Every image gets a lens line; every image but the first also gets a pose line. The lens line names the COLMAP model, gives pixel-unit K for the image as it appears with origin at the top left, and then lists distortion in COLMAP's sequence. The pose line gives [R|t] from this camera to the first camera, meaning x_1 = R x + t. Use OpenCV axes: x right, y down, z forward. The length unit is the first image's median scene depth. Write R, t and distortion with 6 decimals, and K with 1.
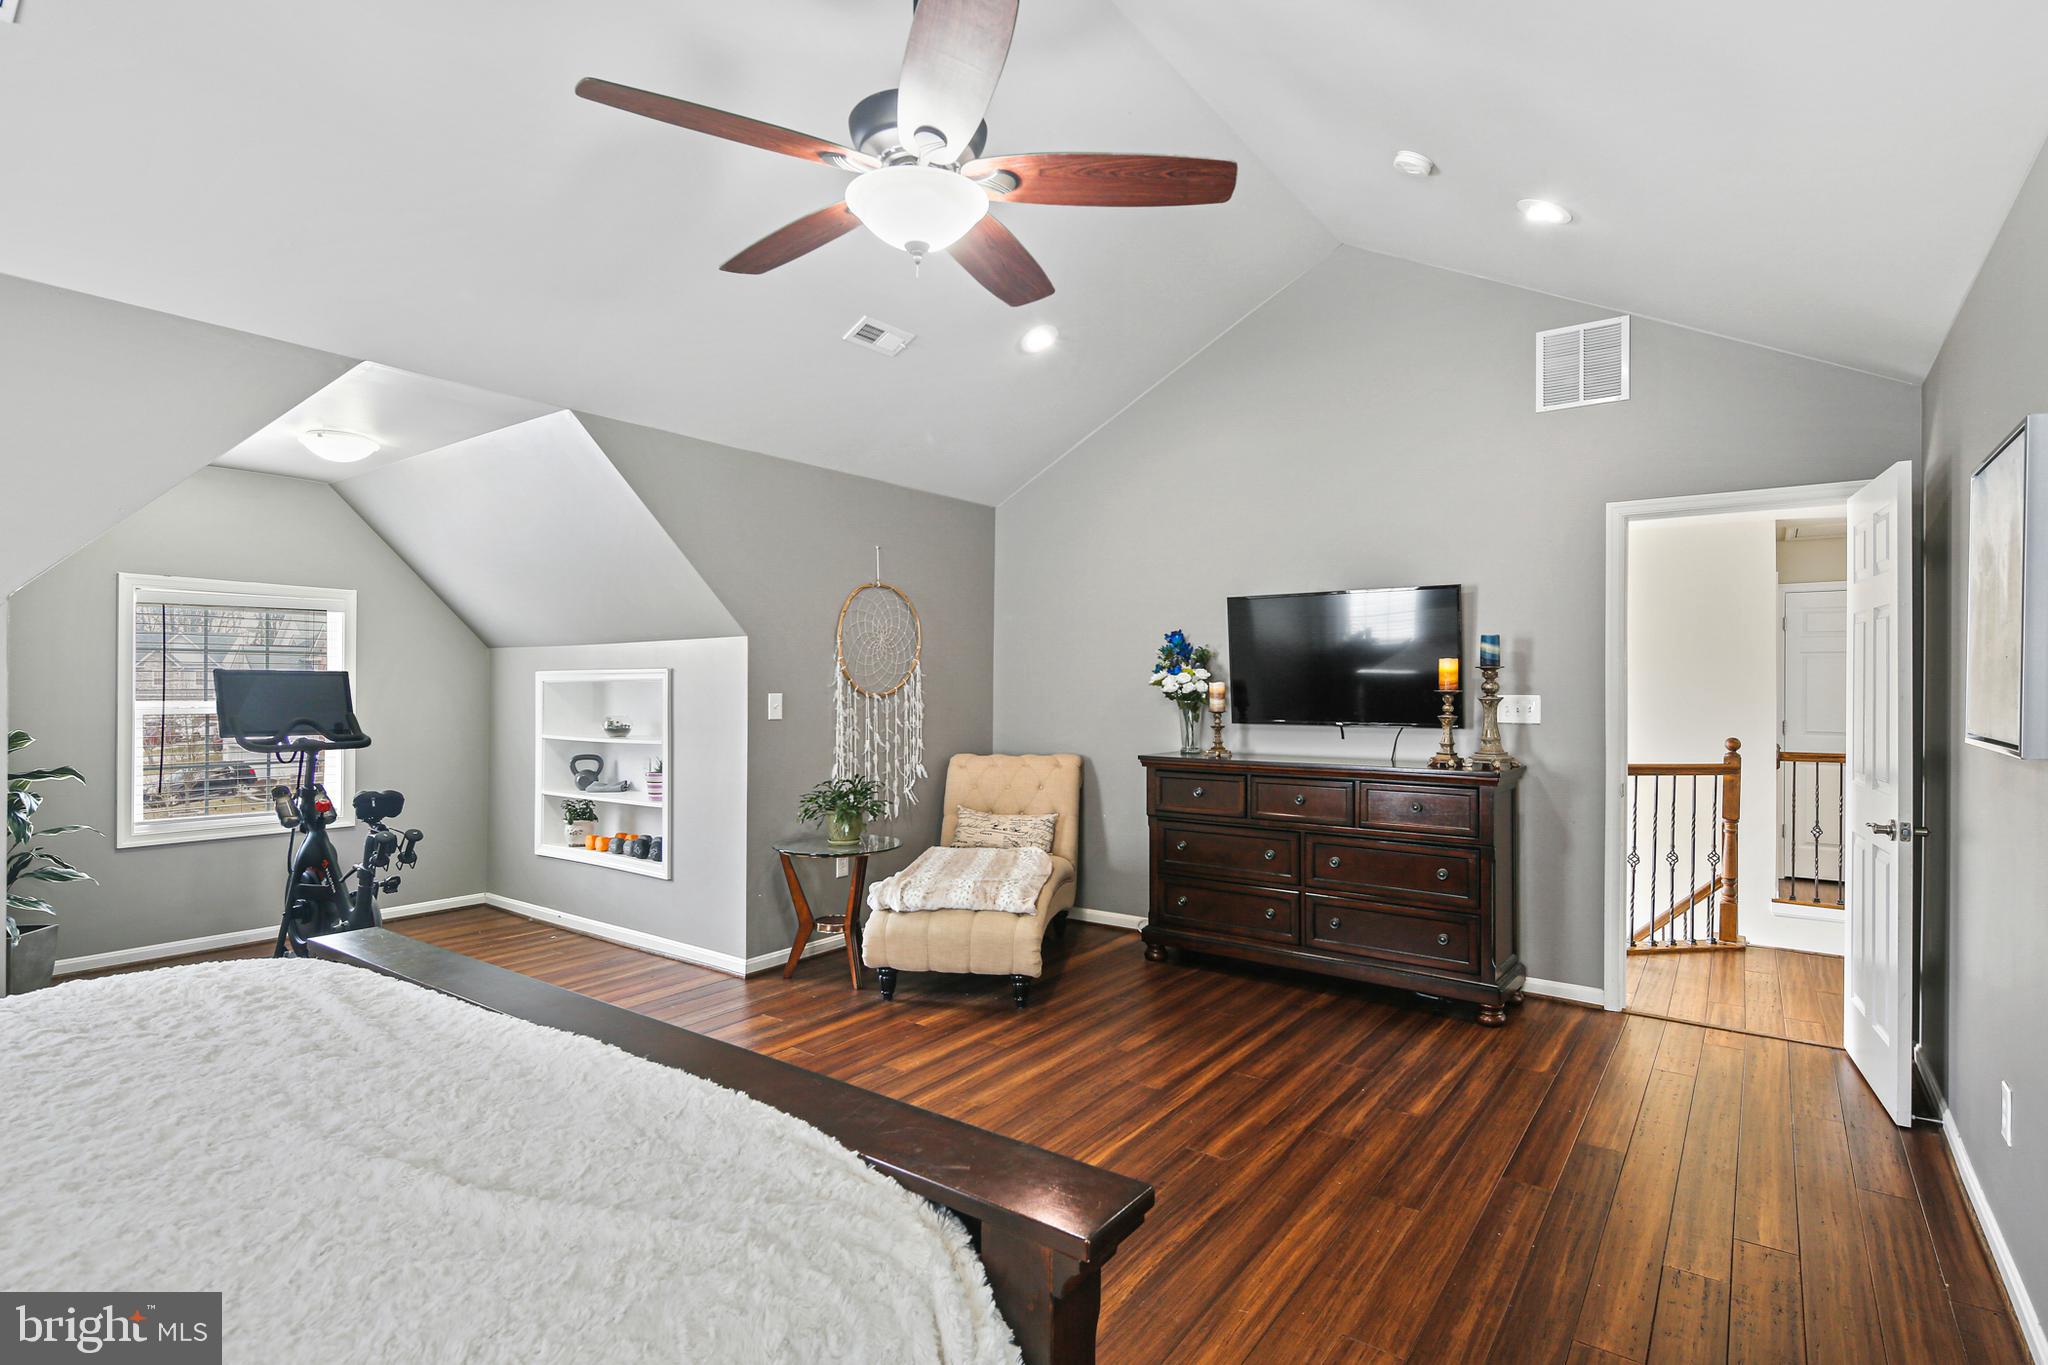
lens RADIAL K [[1008.9, 0, 1021.0], [0, 1008.9, 682.7], [0, 0, 1]] dist [0.000893, 0.000178]
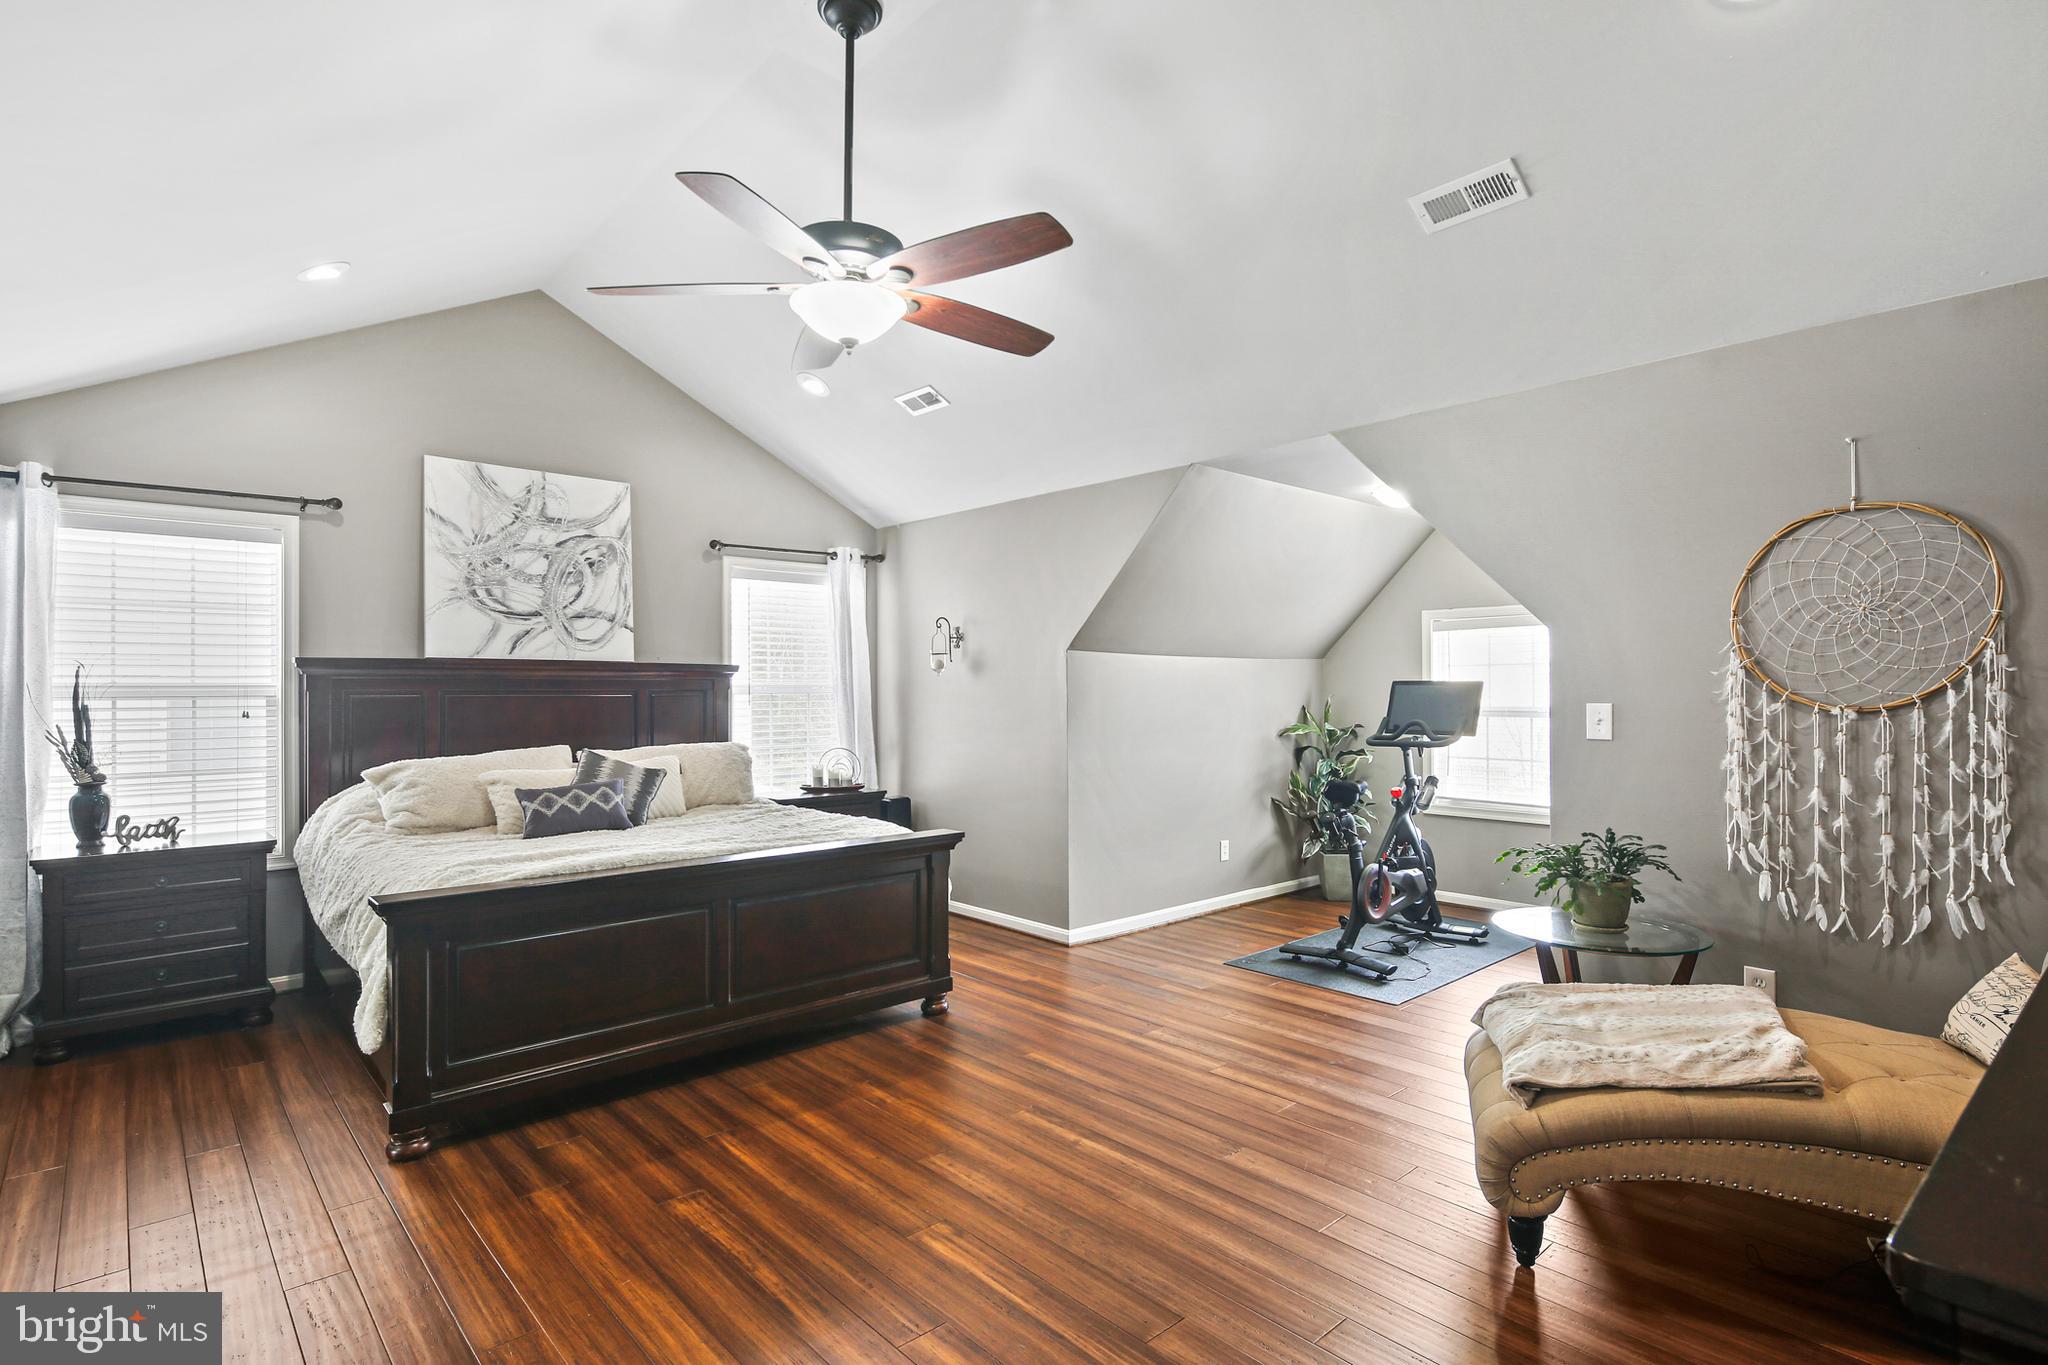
lens RADIAL K [[1008.9, 0, 1020.4], [0, 1008.9, 684.9], [0, 0, 1]] dist [0.000893, 0.000178]
pose [[-0.195199, -0.006700, -0.980741, 0.517107], [-0.002652, 0.999977, -0.006303, 0.003712], [0.980760, 0.001371, -0.195213, 0.711175]]
